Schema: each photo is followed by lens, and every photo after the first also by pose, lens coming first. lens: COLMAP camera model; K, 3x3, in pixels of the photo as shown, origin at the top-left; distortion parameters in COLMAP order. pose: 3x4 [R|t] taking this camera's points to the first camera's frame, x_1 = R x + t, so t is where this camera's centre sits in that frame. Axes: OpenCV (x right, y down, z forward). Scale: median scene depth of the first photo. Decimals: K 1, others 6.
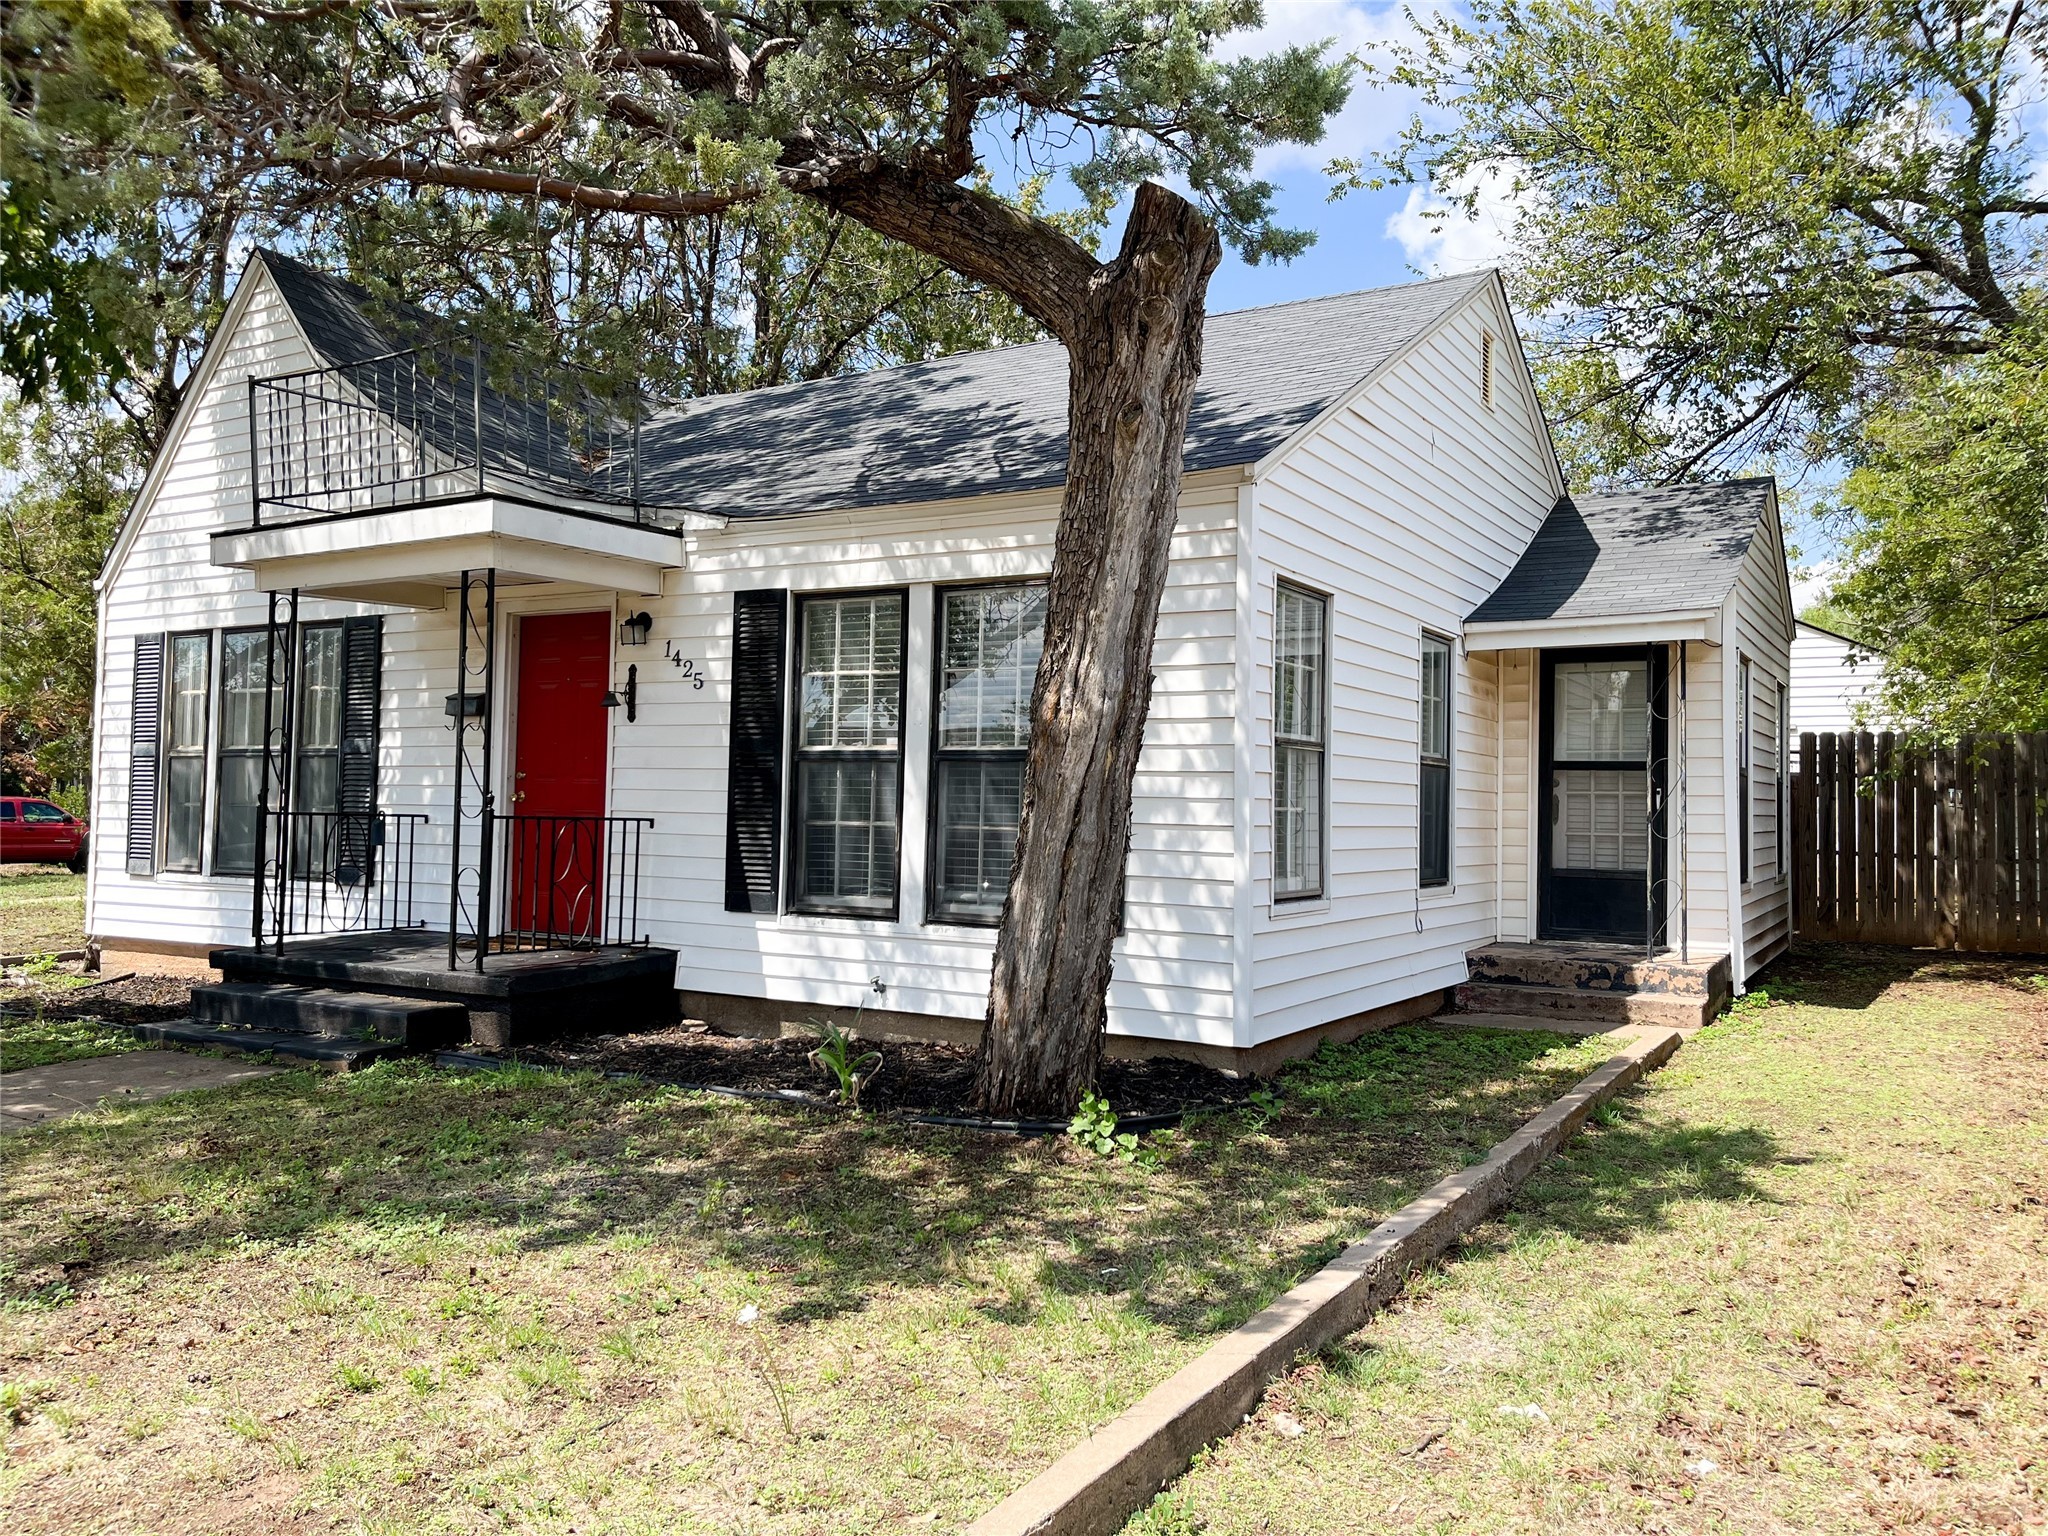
lens RADIAL K [[1561.5, 0, 1023.6], [0, 1561.5, 763.1], [0, 0, 1]] dist [0.011205, -0.000173]
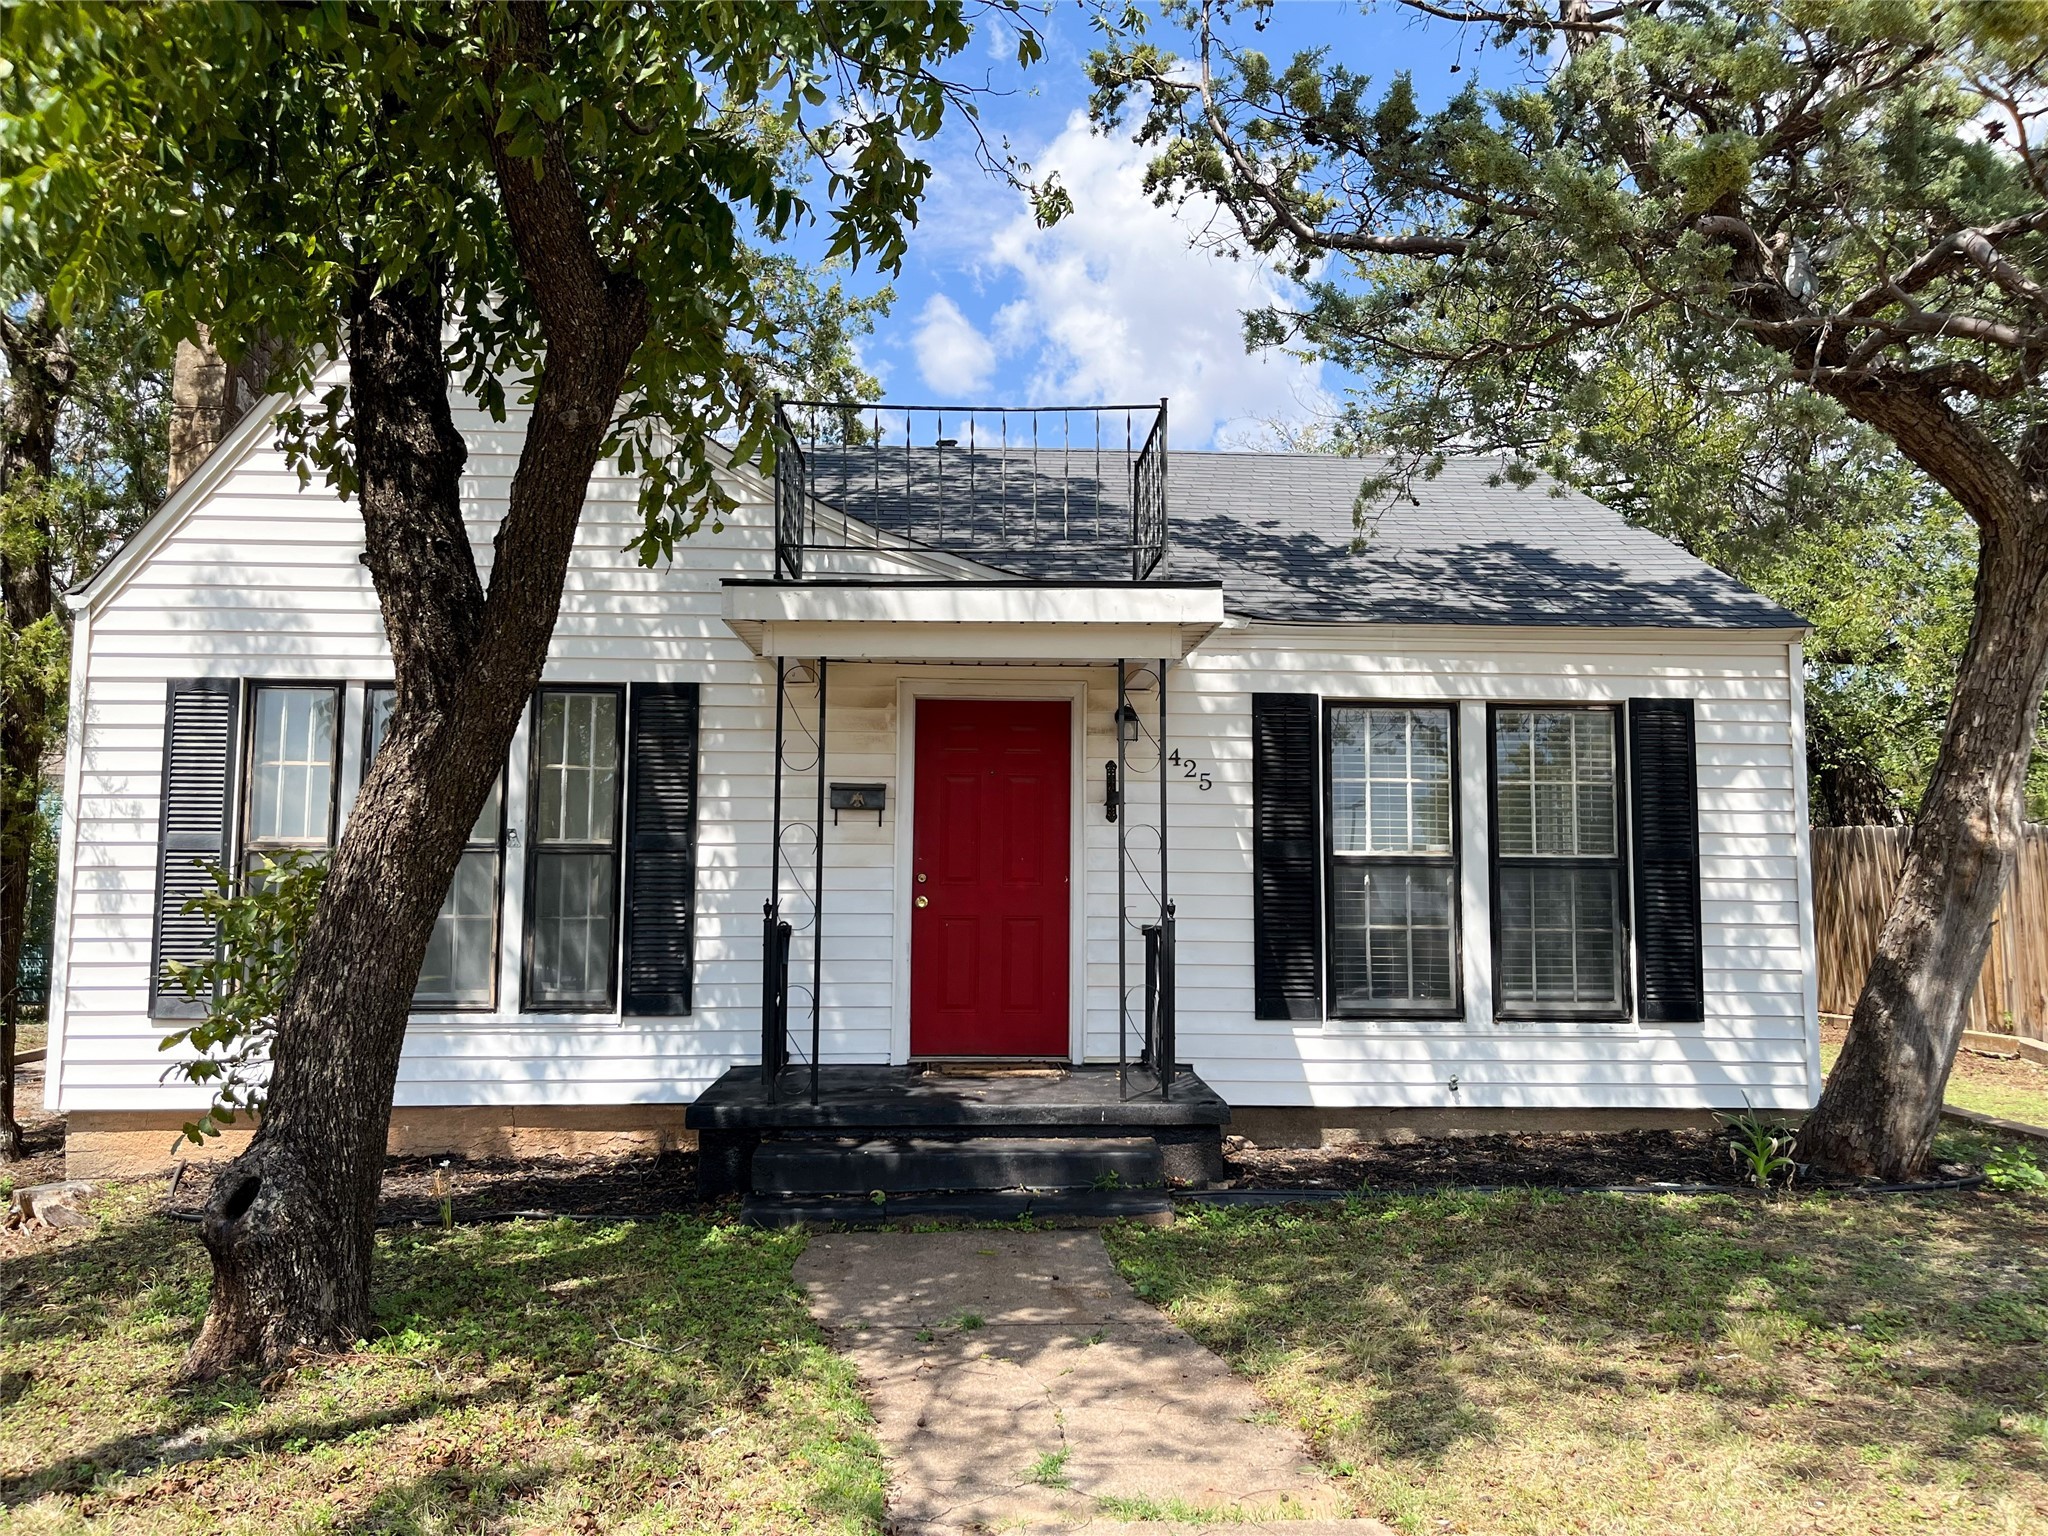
lens RADIAL K [[1561.5, 0, 1023.5], [0, 1561.5, 760.3], [0, 0, 1]] dist [0.011205, -0.000173]
pose [[0.832692, 0.031145, 0.552859, -0.909456], [-0.008755, 0.999033, -0.043095, -0.025394], [-0.553667, 0.031045, 0.832160, 0.282818]]
